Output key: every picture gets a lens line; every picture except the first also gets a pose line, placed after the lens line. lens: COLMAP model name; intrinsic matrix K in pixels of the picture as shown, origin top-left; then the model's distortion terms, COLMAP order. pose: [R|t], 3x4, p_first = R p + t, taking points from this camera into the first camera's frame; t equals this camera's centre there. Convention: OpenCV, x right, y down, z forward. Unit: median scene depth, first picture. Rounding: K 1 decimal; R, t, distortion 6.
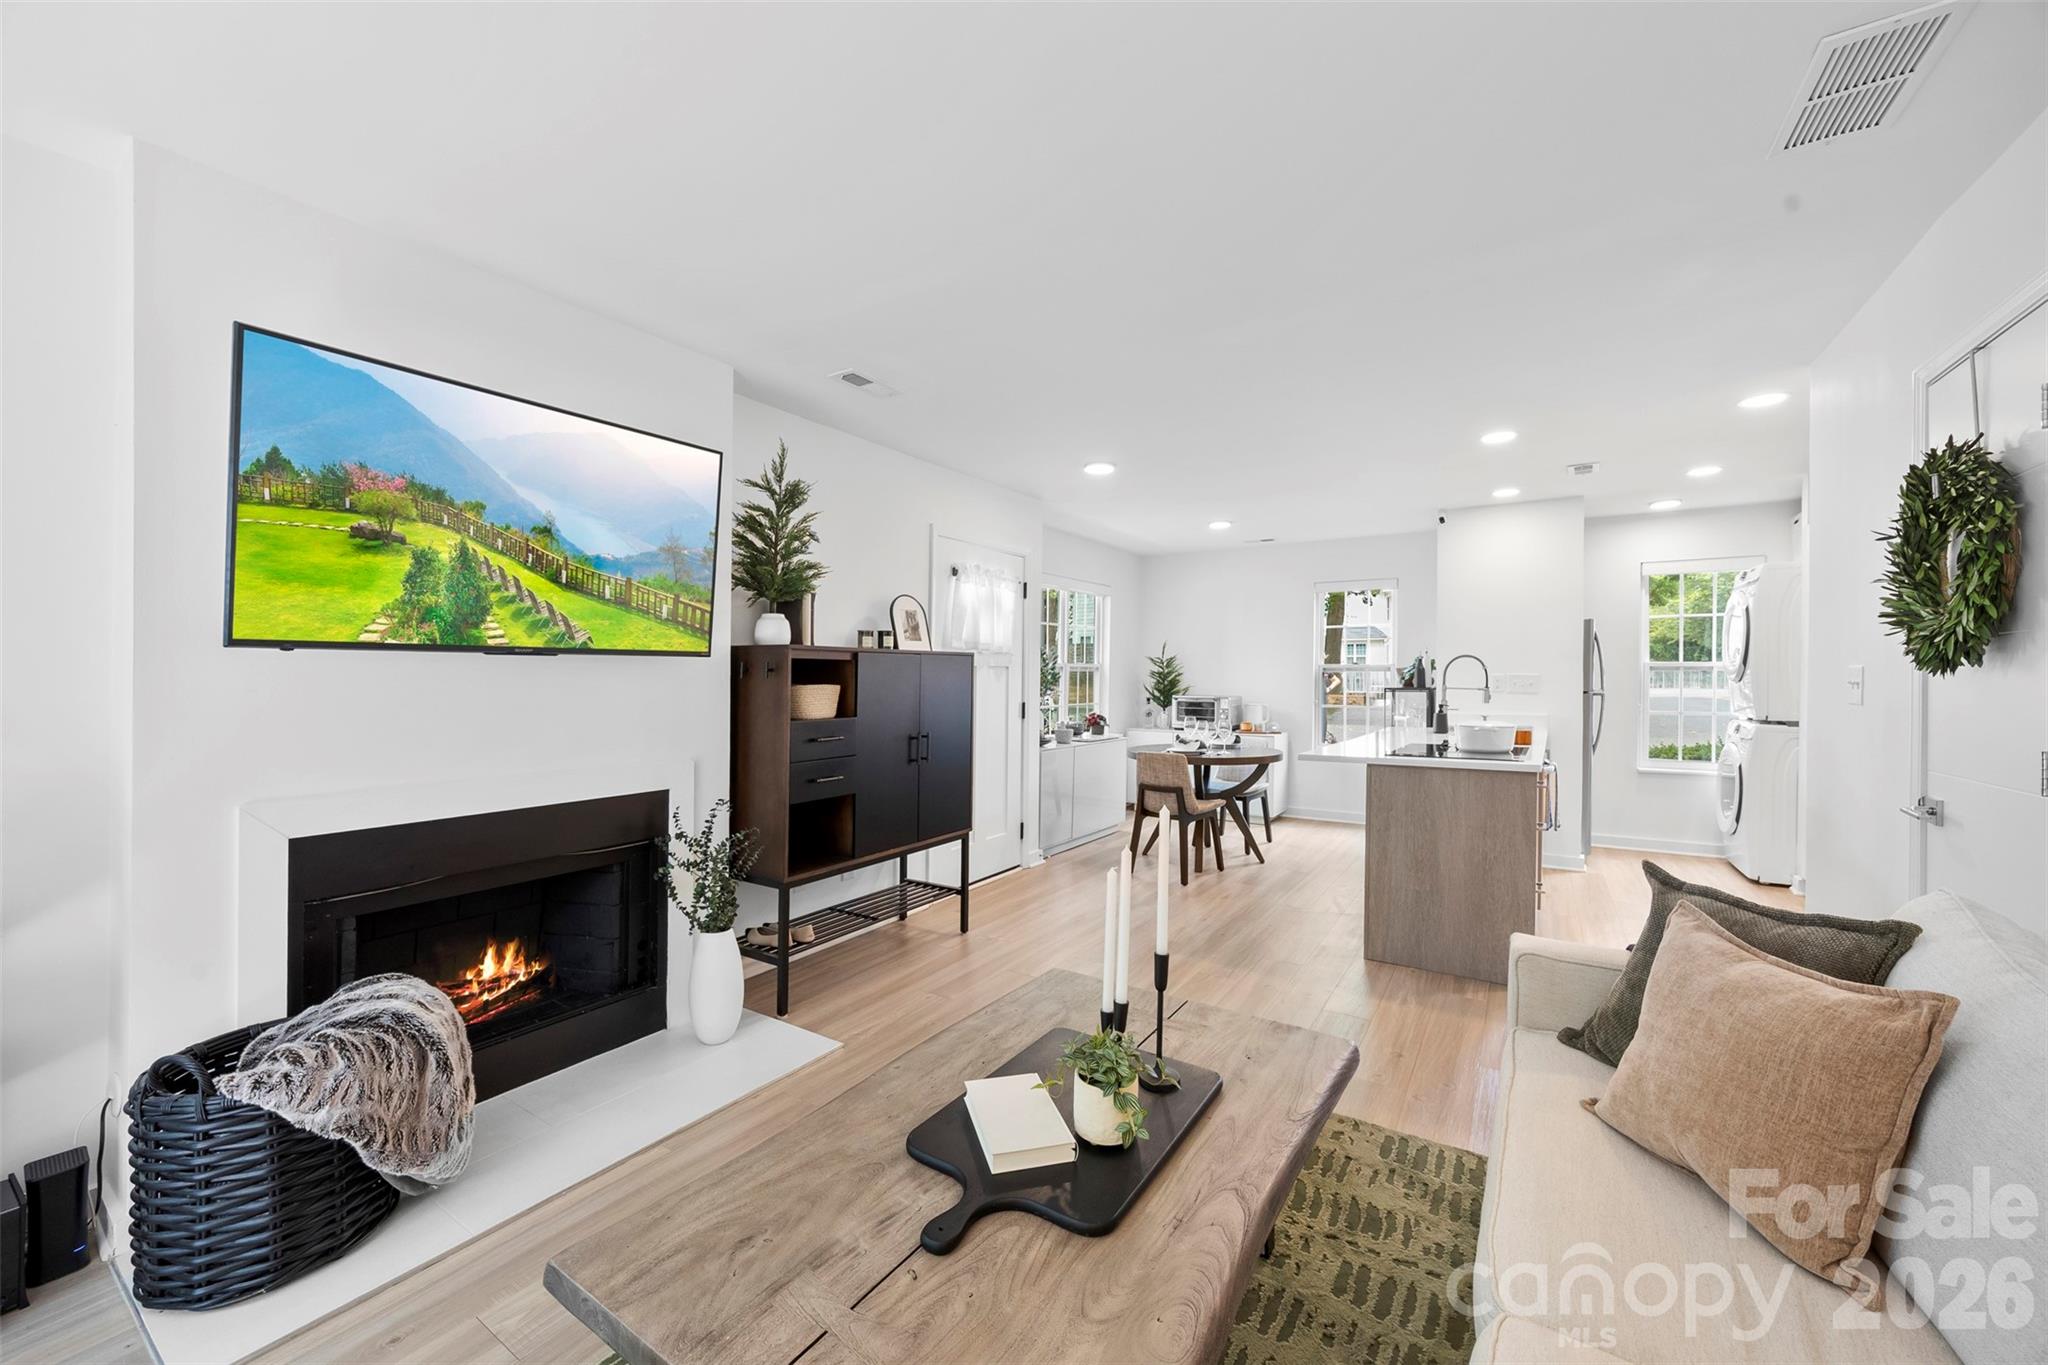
lens RADIAL K [[791.4, 0, 1024.0], [0, 791.4, 682.5], [0, 0, 1]] dist [0.000678, -0.000033]
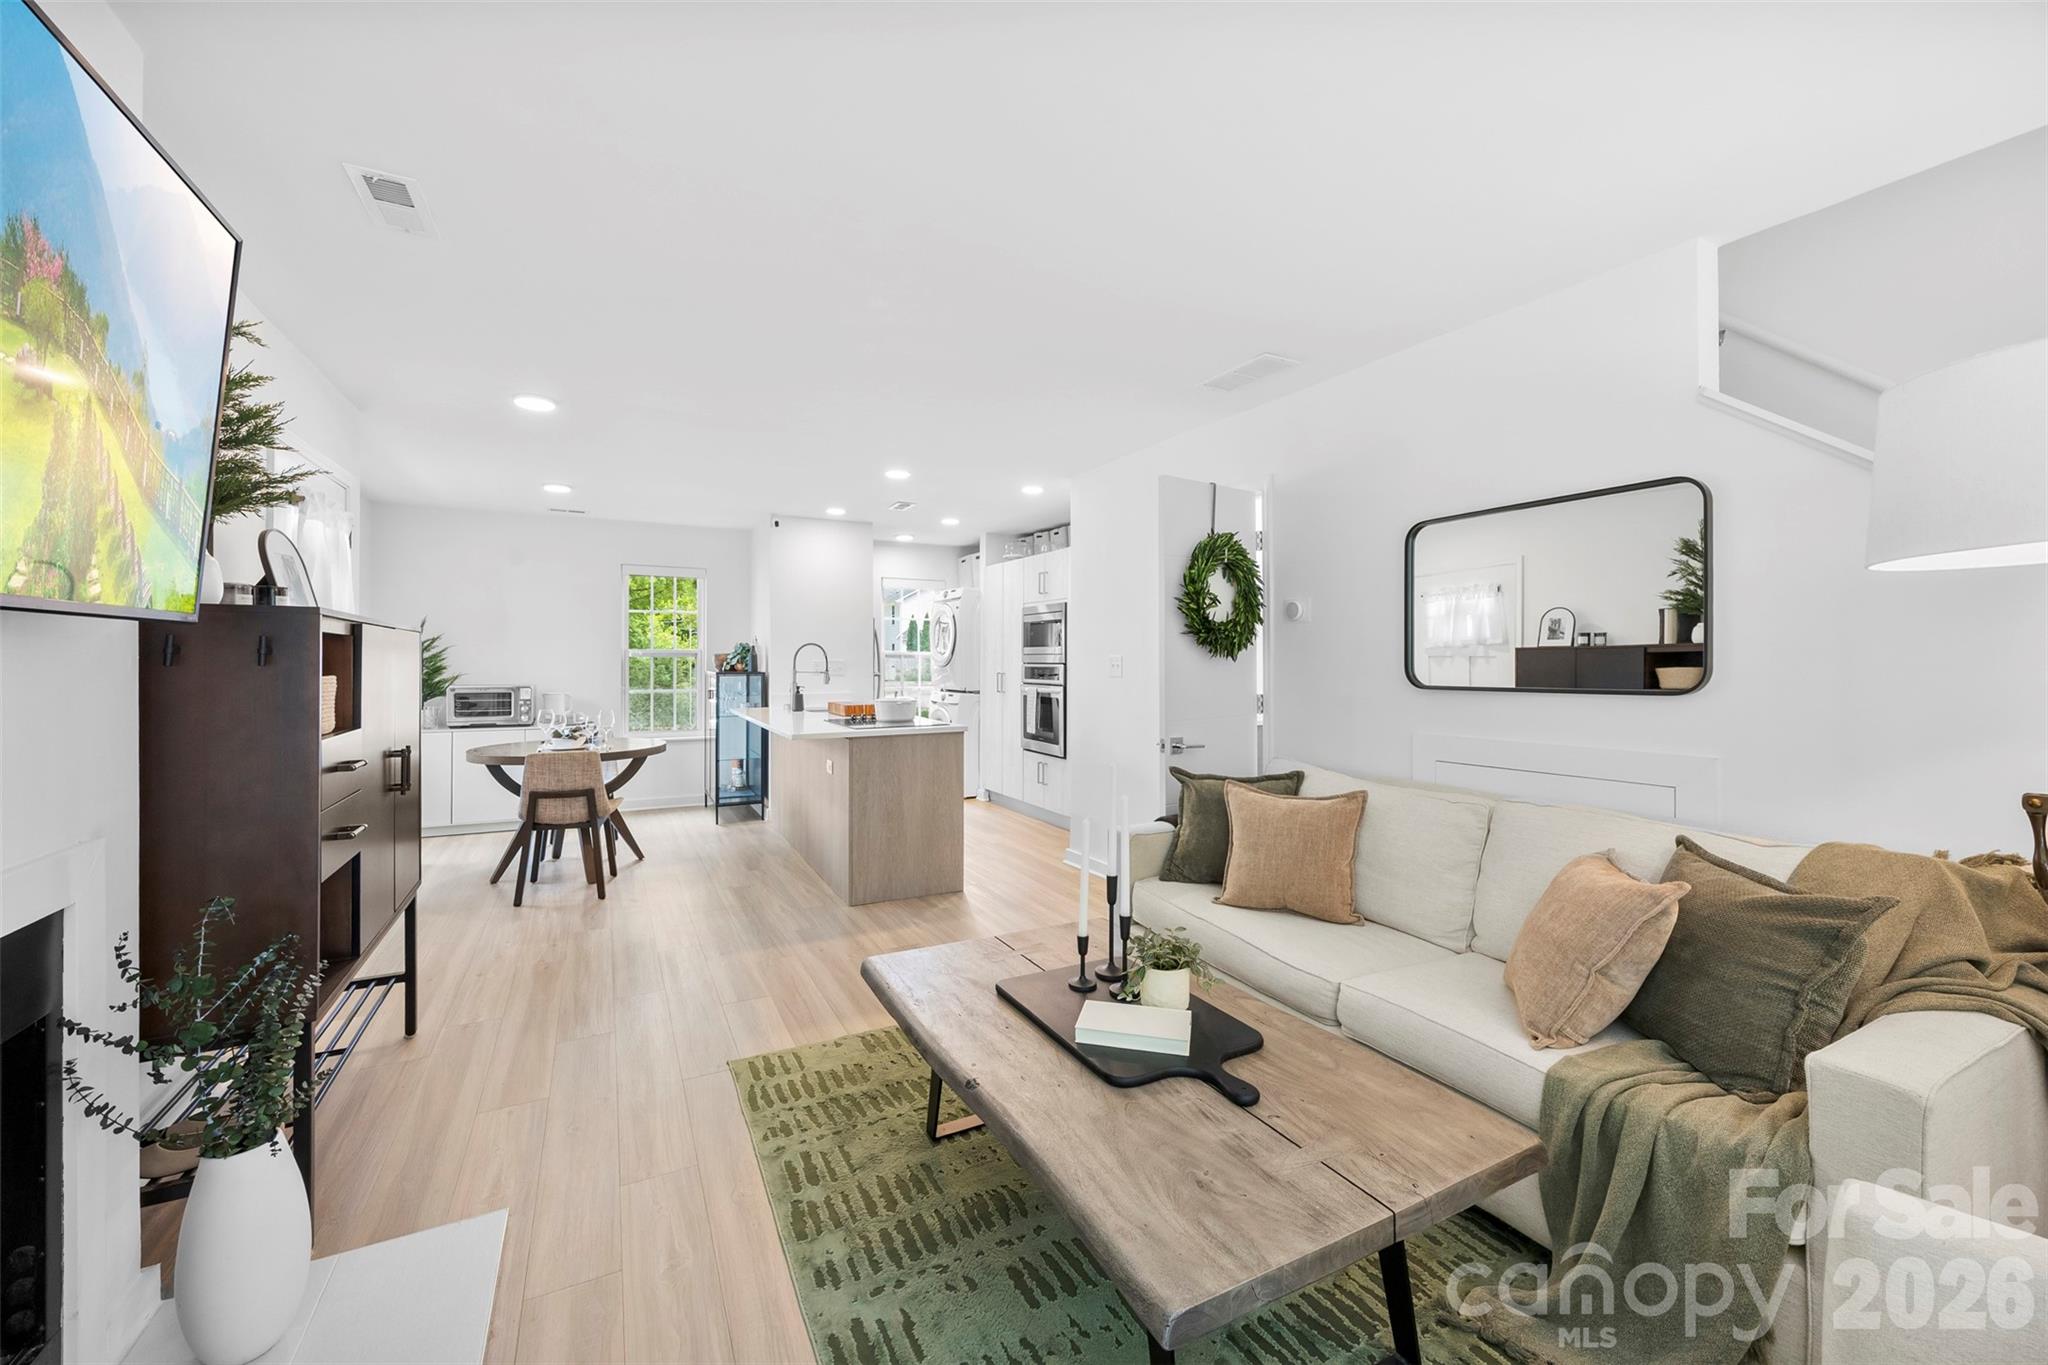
lens RADIAL K [[786.8, 0, 1025.7], [0, 786.8, 665.2], [0, 0, 1]] dist [-0.000790, -0.000008]
pose [[0.488255, -0.004010, 0.872692, -0.316985], [0.007847, 0.999969, 0.000204, -0.000004], [-0.872666, 0.006749, 0.488271, 0.155206]]
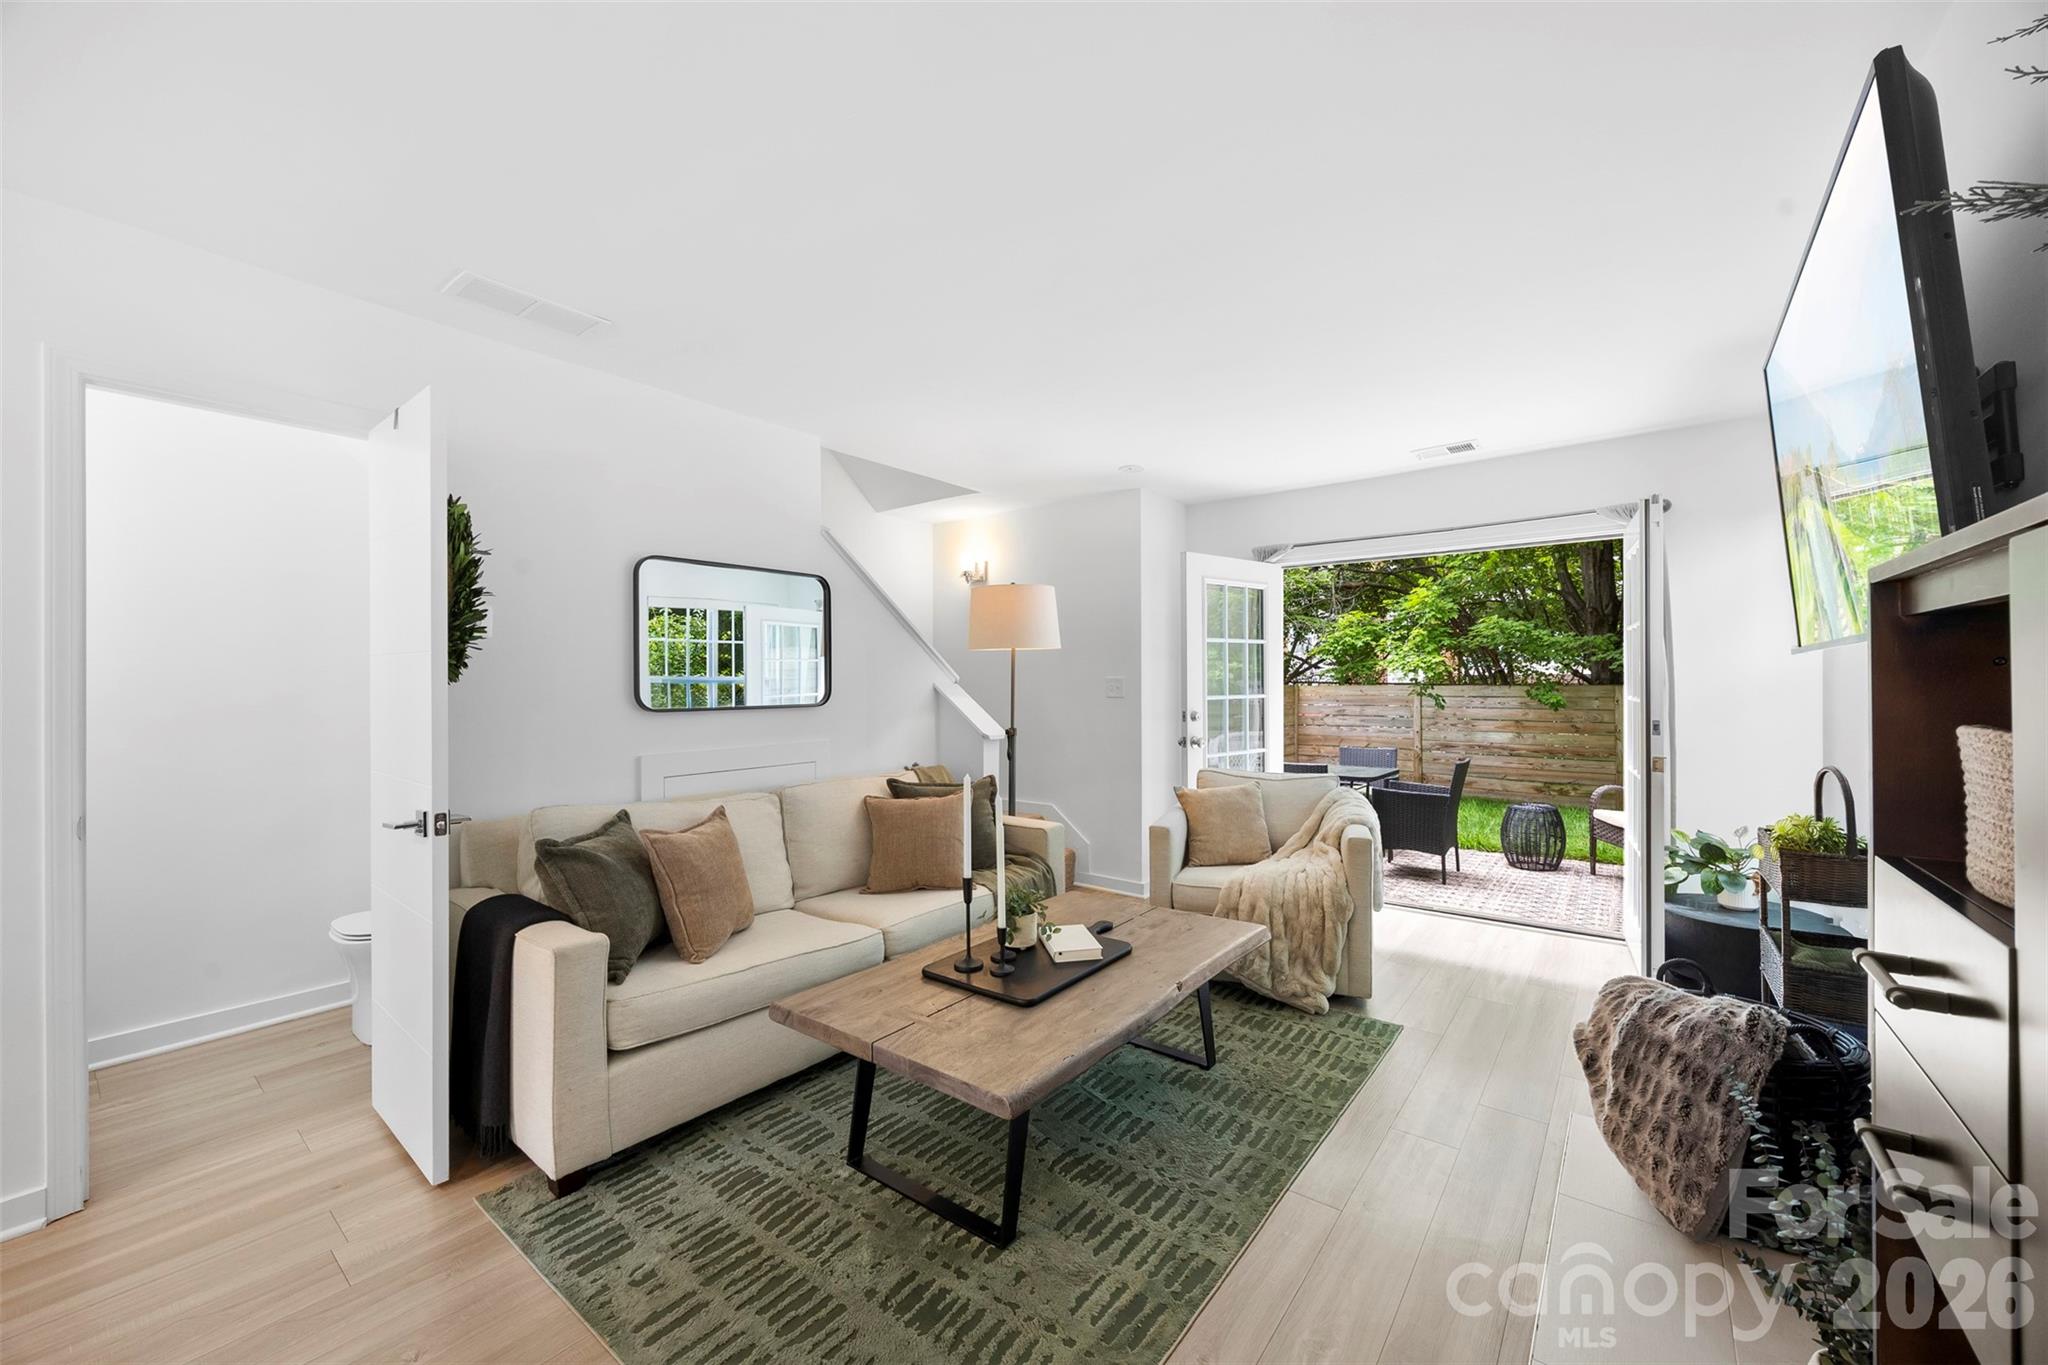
lens RADIAL K [[786.8, 0, 1025.7], [0, 786.8, 665.2], [0, 0, 1]] dist [-0.000790, -0.000008]
pose [[-0.995463, -0.000237, 0.095150, -0.021267], [-0.001348, 0.999932, -0.011609, -0.008826], [-0.095141, -0.011685, -0.995395, 0.759305]]
